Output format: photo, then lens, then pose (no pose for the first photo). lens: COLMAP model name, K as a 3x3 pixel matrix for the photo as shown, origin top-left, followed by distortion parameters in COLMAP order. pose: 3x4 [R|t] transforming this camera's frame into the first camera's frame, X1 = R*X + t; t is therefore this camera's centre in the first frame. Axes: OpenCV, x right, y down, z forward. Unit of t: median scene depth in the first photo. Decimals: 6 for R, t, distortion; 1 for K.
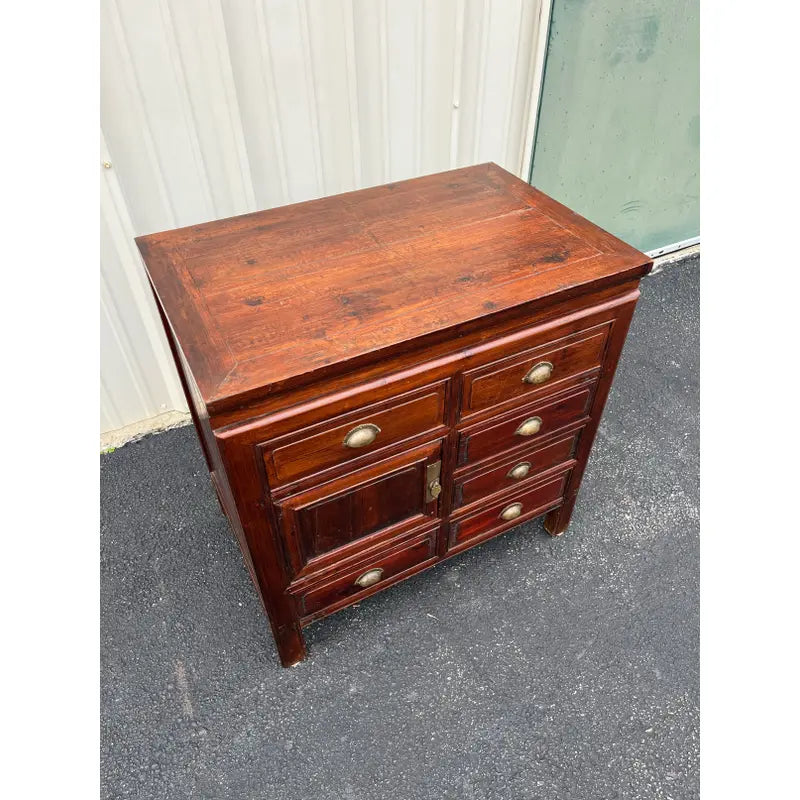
lens RADIAL K [[607.3, 0, 400.0], [0, 607.3, 400.0], [0, 0, 1]] dist [0.069743, -0.096939]
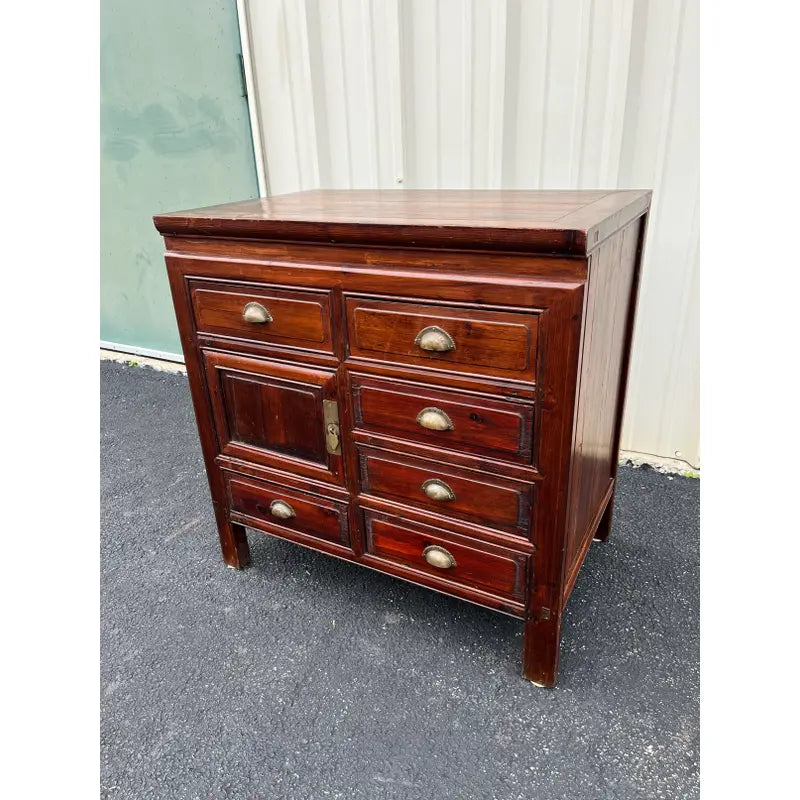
lens RADIAL K [[607.3, 0, 400.0], [0, 607.3, 400.0], [0, 0, 1]] dist [0.069743, -0.096939]
pose [[0.547003, 0.314370, -0.775861, 0.809527], [-0.531932, 0.846176, -0.032166, 0.070725], [0.646403, 0.430300, 0.630084, 0.440404]]
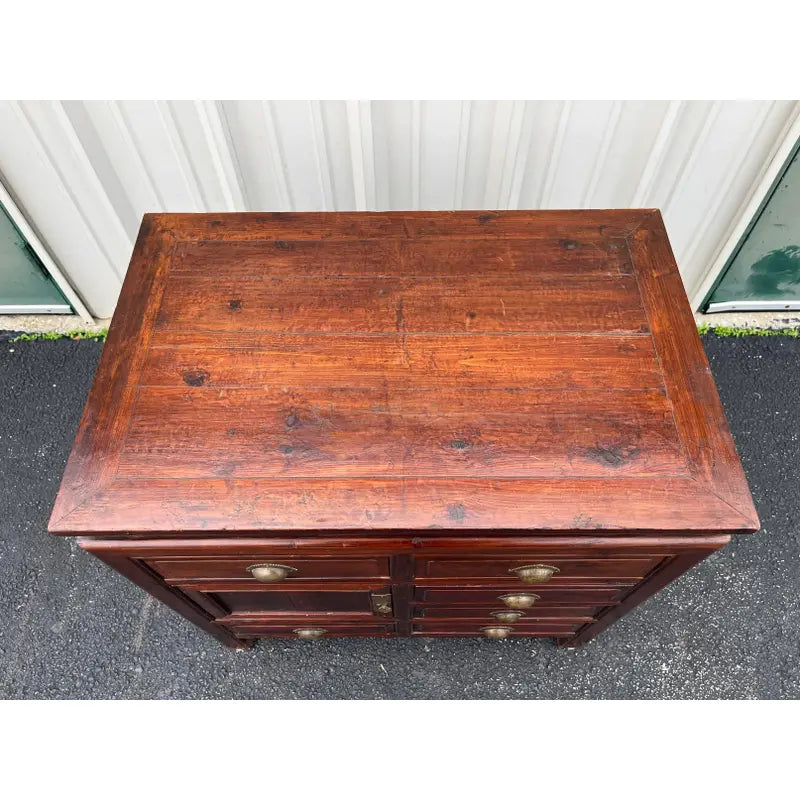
lens RADIAL K [[611.6, 0, 398.7], [0, 611.6, 394.6], [0, 0, 1]] dist [0.076646, -0.113211]
pose [[0.885016, 0.391520, -0.251910, 0.171939], [-0.304644, 0.896182, 0.322569, -0.393579], [0.352049, -0.208736, 0.912409, 0.280826]]
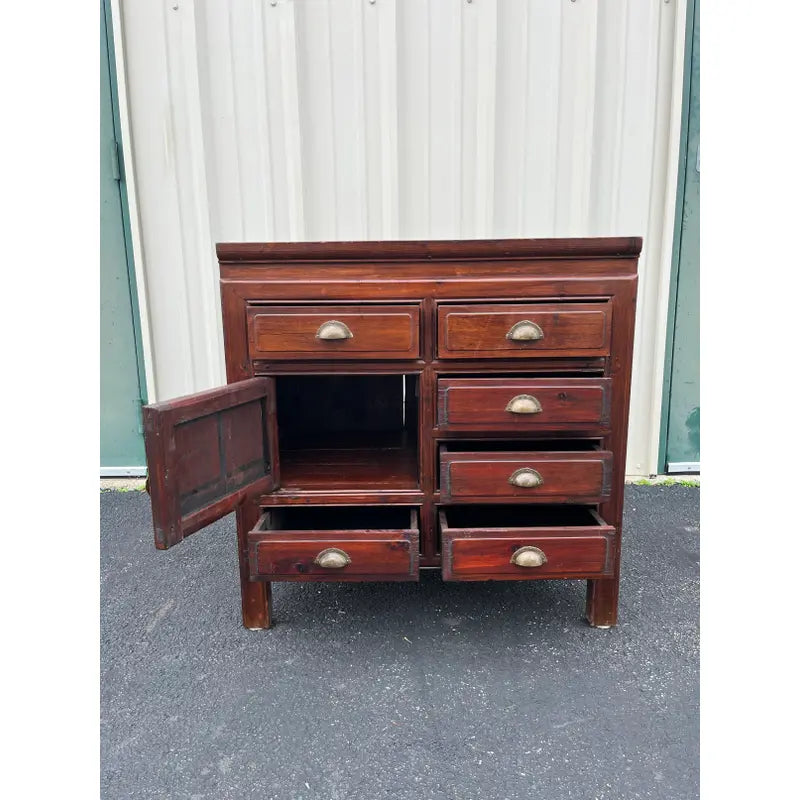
lens RADIAL K [[604.5, 0, 399.4], [0, 604.5, 396.2], [0, 0, 1]] dist [0.073336, -0.104736]
pose [[0.881967, 0.083218, -0.463906, 0.492974], [-0.309184, 0.845053, -0.436222, 0.524814], [0.355724, 0.528166, 0.771039, 0.167381]]
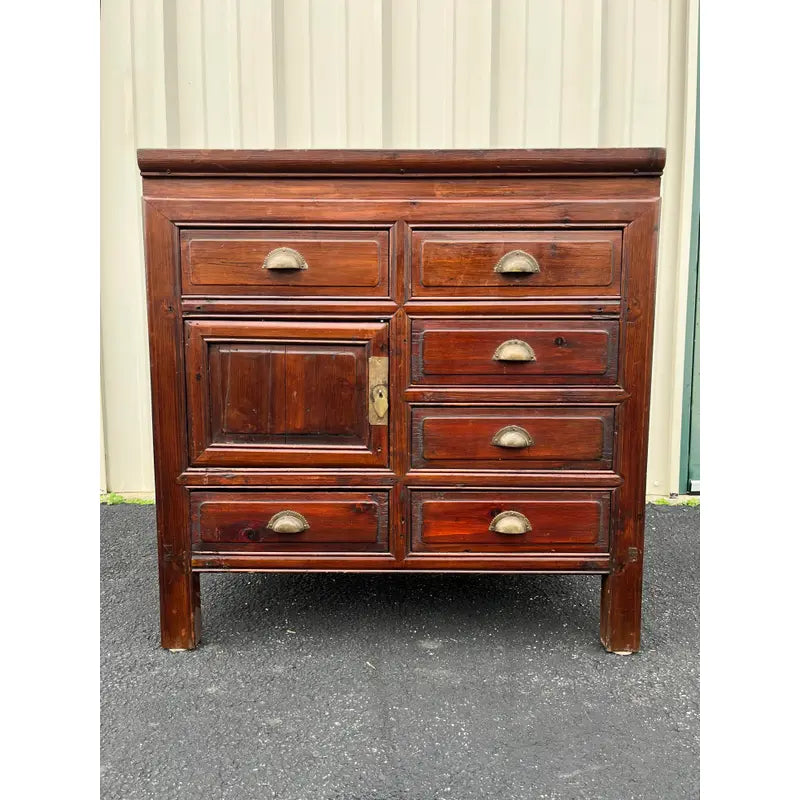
lens RADIAL K [[621.1, 0, 400.0], [0, 621.1, 400.0], [0, 0, 1]] dist [0.079686, -0.123958]
pose [[0.880932, 0.056827, -0.469819, 0.460779], [-0.320727, 0.801689, -0.504409, 0.542289], [0.347984, 0.595034, 0.724460, 0.398849]]
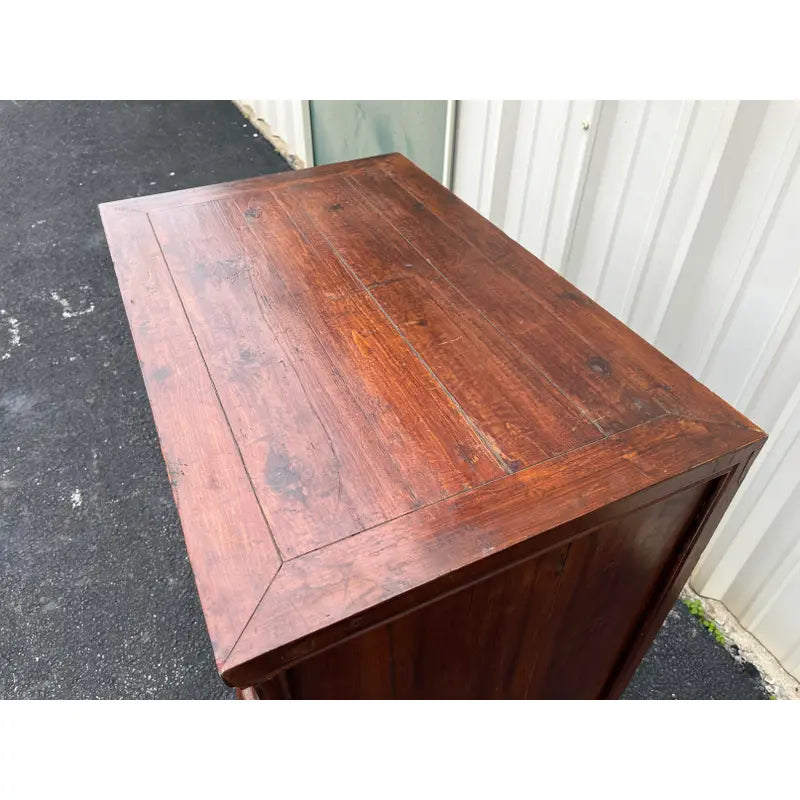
lens RADIAL K [[611.6, 0, 398.7], [0, 611.6, 394.6], [0, 0, 1]] dist [0.076646, -0.113211]
pose [[-0.038052, 0.661646, -0.748850, 0.518036], [-0.671182, 0.538266, 0.509690, -0.520481], [0.740315, 0.522010, 0.423603, 0.738141]]
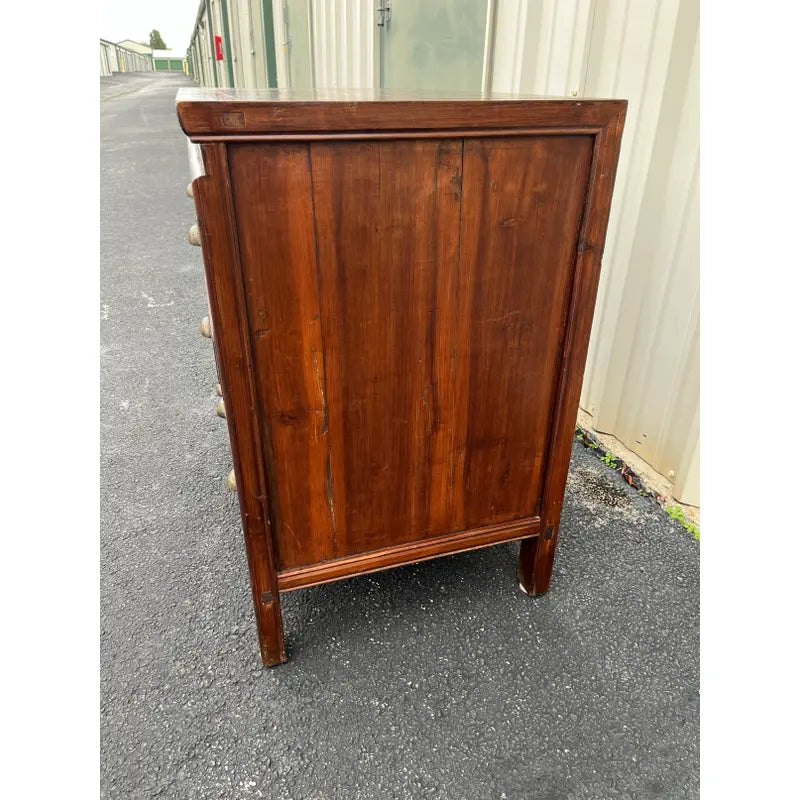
lens RADIAL K [[607.3, 0, 400.0], [0, 607.3, 400.0], [0, 0, 1]] dist [0.069743, -0.096939]
pose [[-0.178896, 0.459505, -0.869972, 0.865864], [-0.664195, 0.595932, 0.451343, -0.401062], [0.725839, 0.658574, 0.198592, 1.075386]]
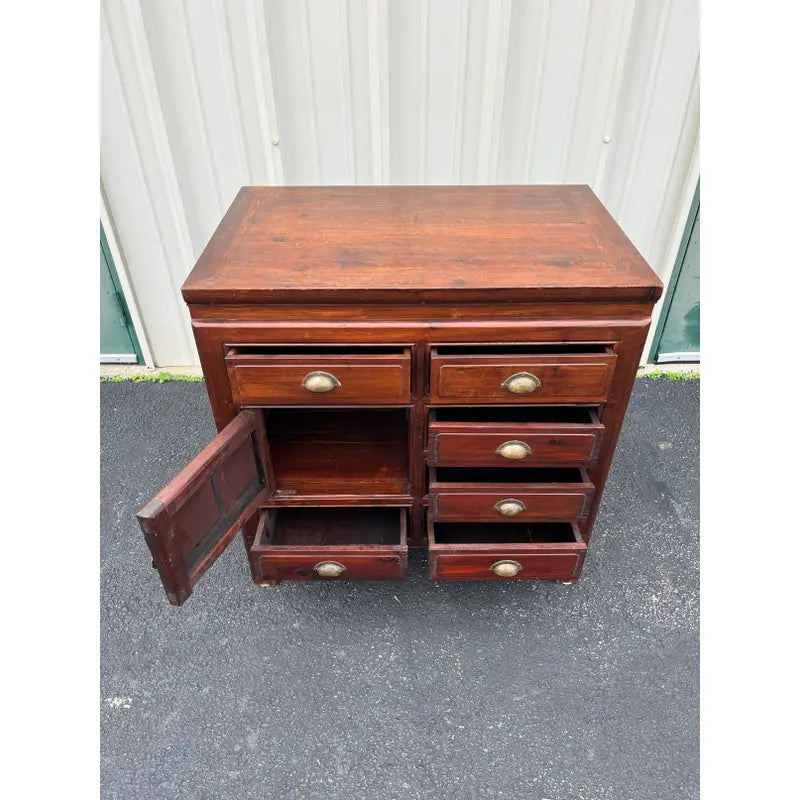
lens RADIAL K [[607.3, 0, 400.0], [0, 607.3, 400.0], [0, 0, 1]] dist [0.069743, -0.096939]
pose [[0.887108, 0.277418, -0.368888, 0.400497], [-0.309071, 0.950616, -0.028361, 0.078810], [0.342803, 0.139172, 0.929041, 0.016670]]
